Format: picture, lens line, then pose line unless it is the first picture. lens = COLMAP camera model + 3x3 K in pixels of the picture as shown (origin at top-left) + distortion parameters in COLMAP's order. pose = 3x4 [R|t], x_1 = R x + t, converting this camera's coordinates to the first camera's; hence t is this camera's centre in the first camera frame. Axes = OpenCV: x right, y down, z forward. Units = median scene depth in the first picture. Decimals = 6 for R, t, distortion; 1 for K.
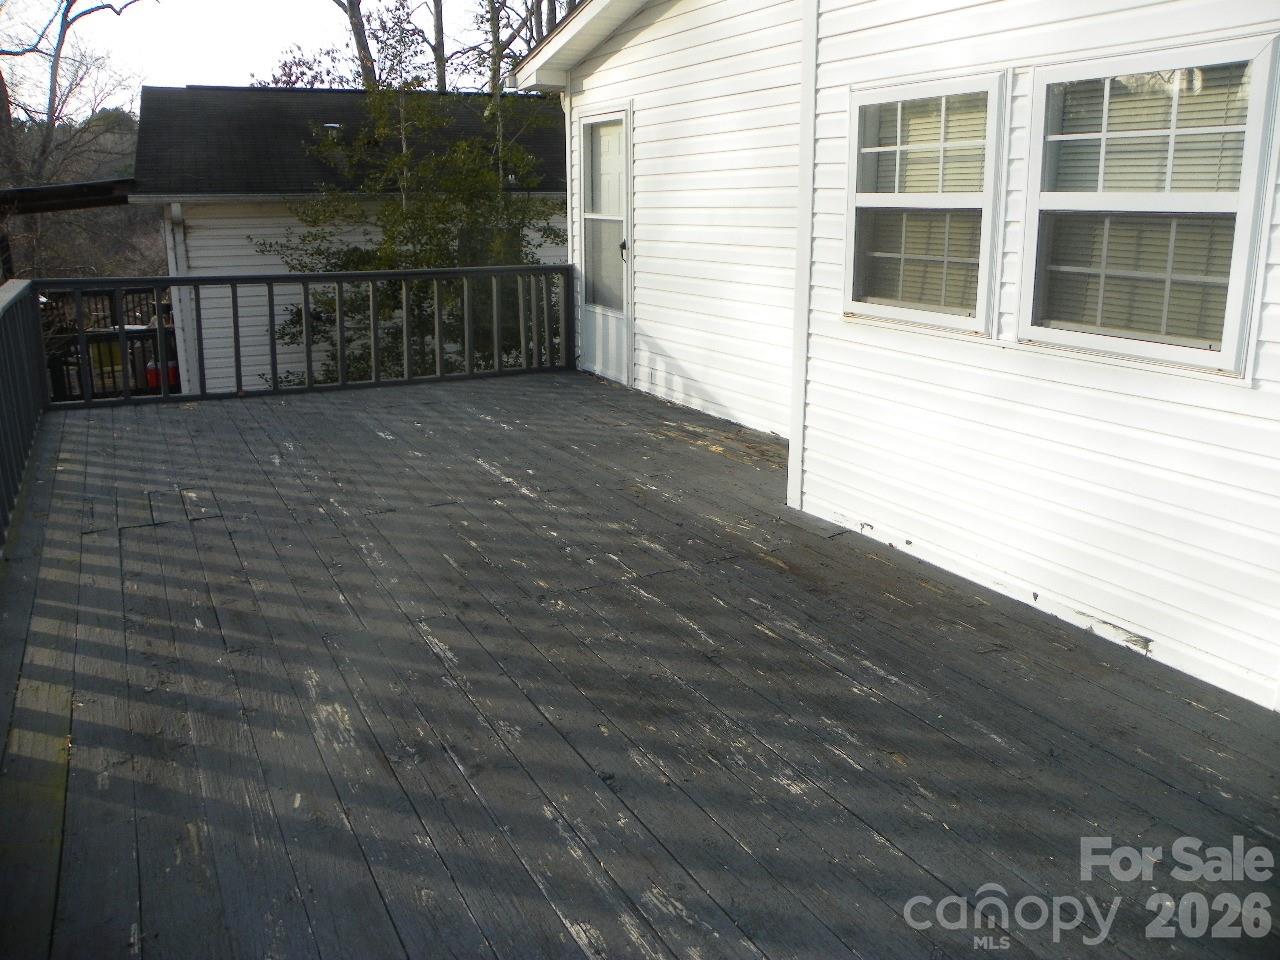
lens RADIAL K [[1025.4, 0, 659.6], [0, 1025.4, 479.0], [0, 0, 1]] dist [-0.072760, 0.004603]
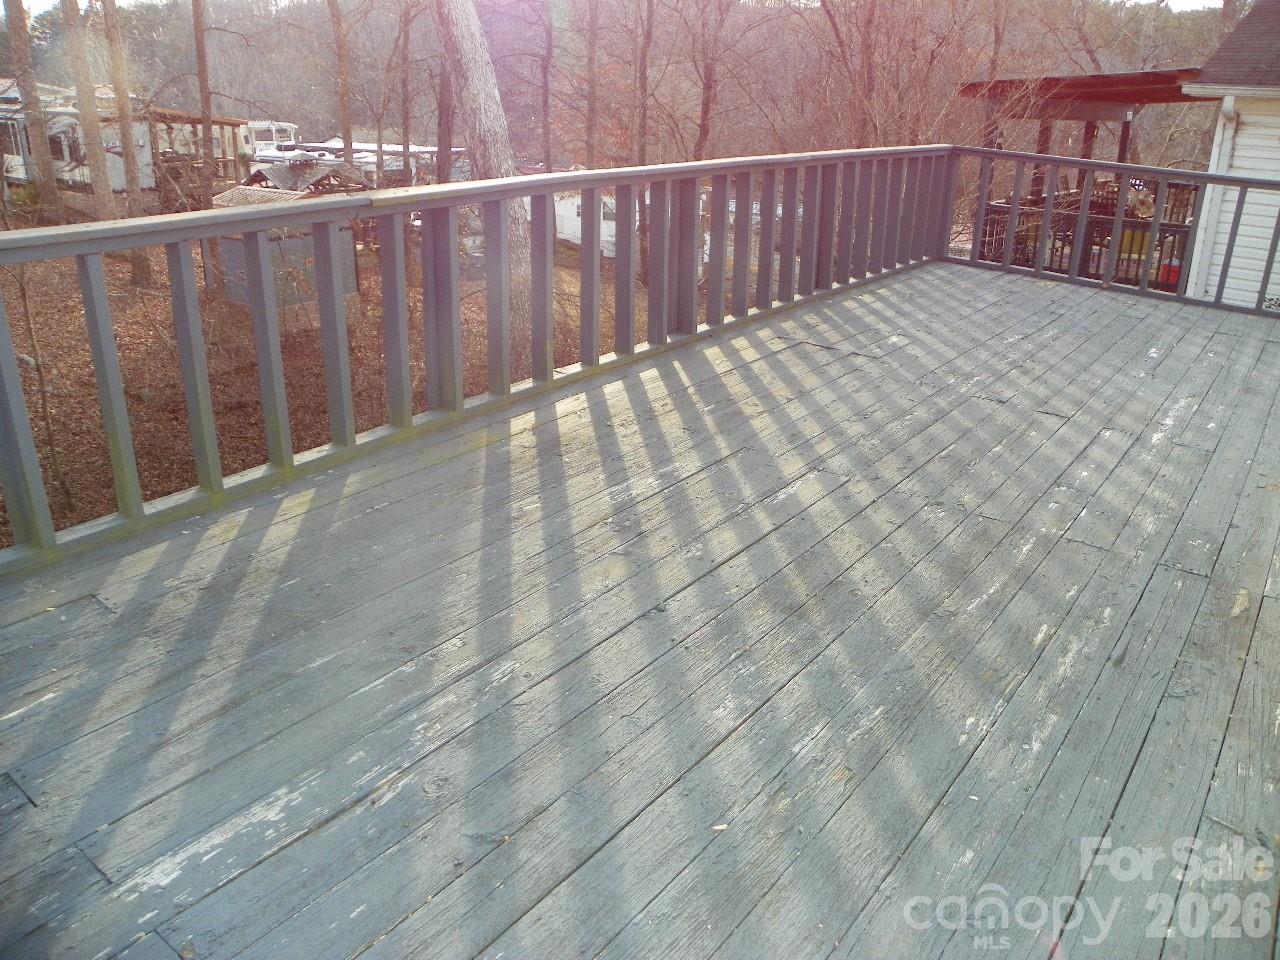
lens RADIAL K [[1025.4, 0, 659.6], [0, 1025.4, 479.0], [0, 0, 1]] dist [-0.072760, 0.004603]
pose [[0.363905, 0.343178, -0.865911, 0.551663], [-0.269045, 0.928753, 0.255015, -0.069038], [0.891733, 0.140168, 0.430308, 0.354482]]
